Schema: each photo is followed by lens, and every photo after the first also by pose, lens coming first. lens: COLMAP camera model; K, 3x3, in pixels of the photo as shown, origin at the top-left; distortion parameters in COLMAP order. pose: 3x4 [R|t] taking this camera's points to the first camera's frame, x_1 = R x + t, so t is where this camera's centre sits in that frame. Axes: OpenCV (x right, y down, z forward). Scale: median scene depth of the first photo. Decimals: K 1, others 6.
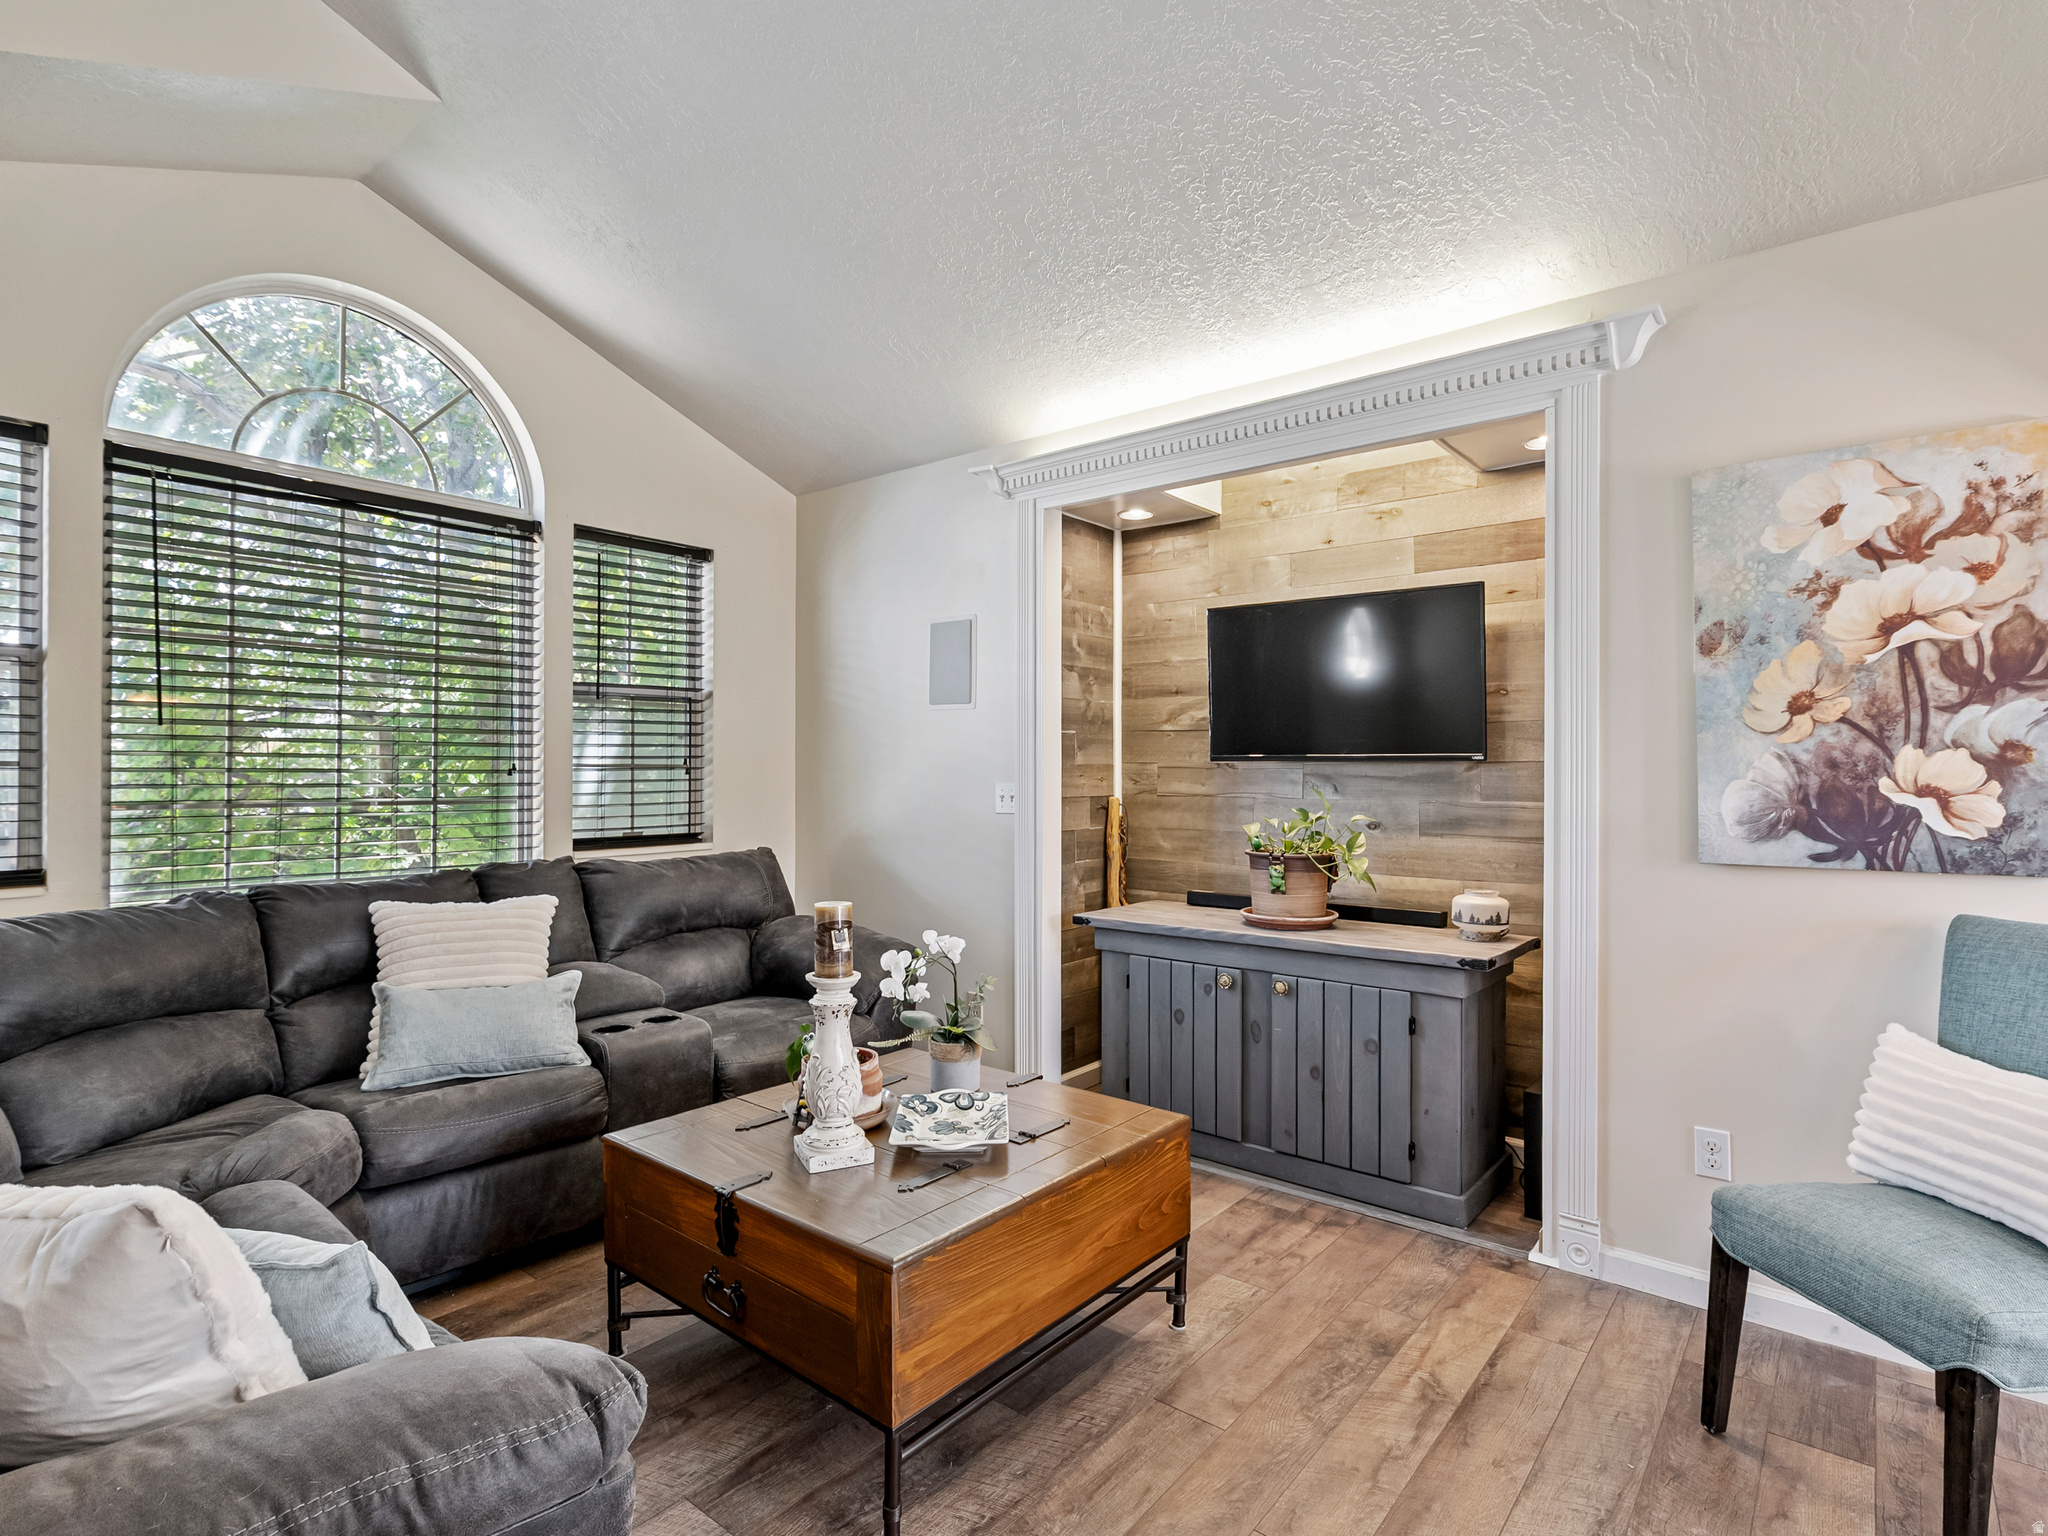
lens RADIAL K [[1044.9, 0, 1027.5], [0, 1044.9, 766.2], [0, 0, 1]] dist [-0.001085, 0.000595]
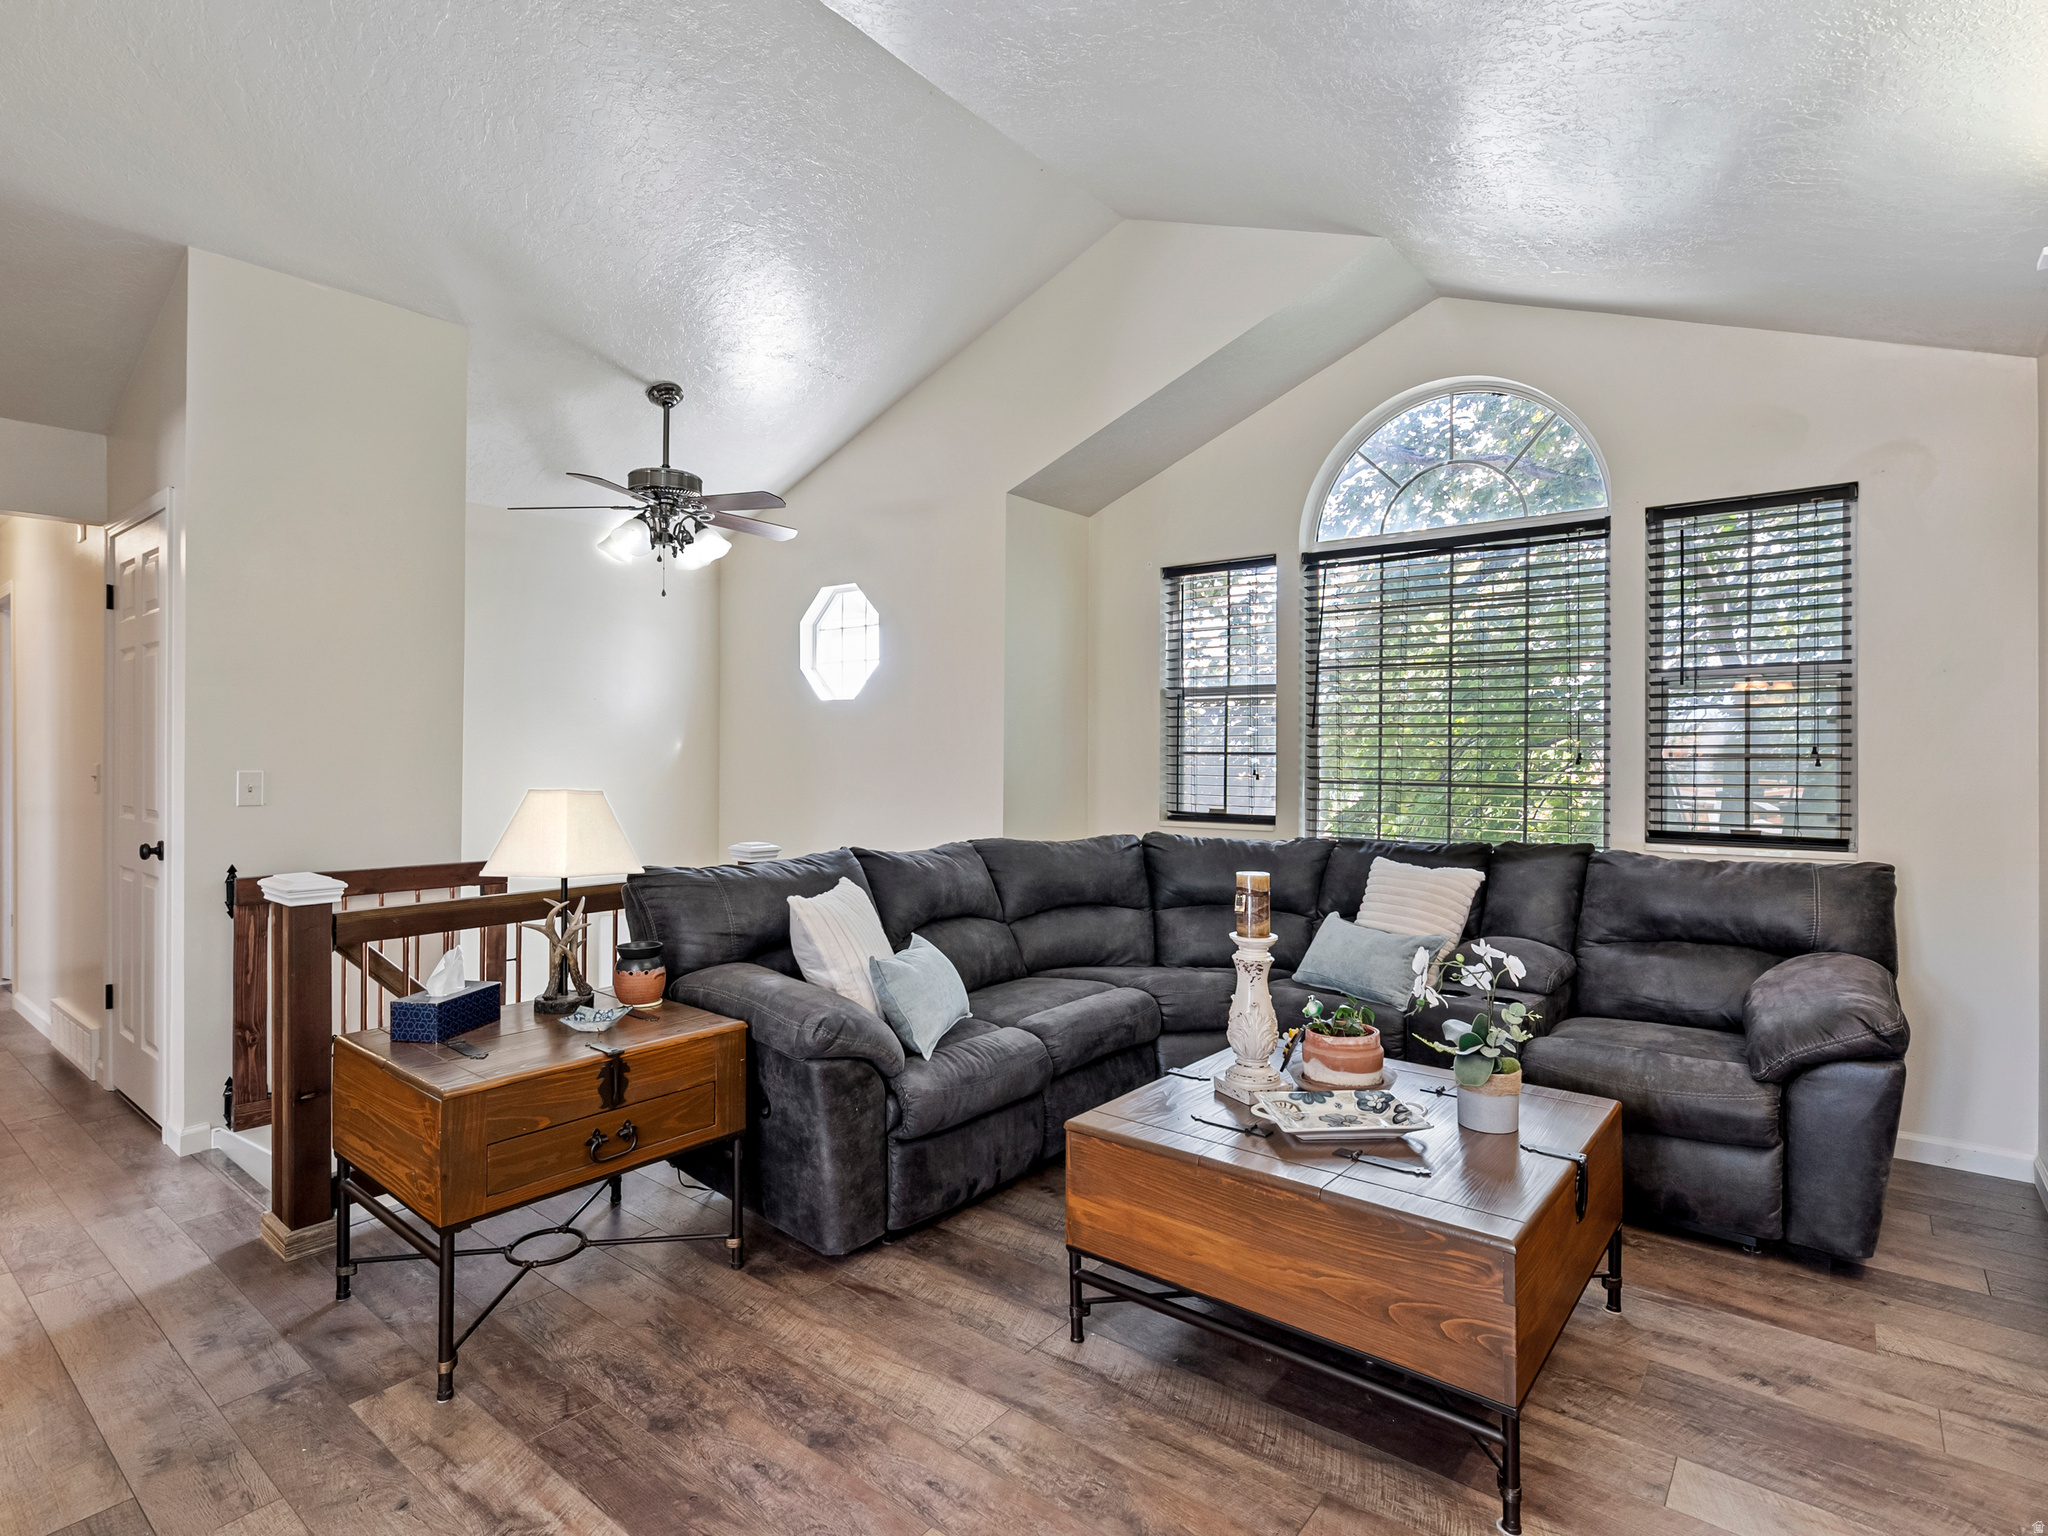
lens RADIAL K [[1044.9, 0, 1029.1], [0, 1044.9, 758.2], [0, 0, 1]] dist [-0.001085, 0.000595]
pose [[0.010268, 0.011819, -0.999877, 0.524805], [0.000882, 0.999930, 0.011829, -0.009461], [0.999947, -0.001003, 0.010257, 0.396413]]
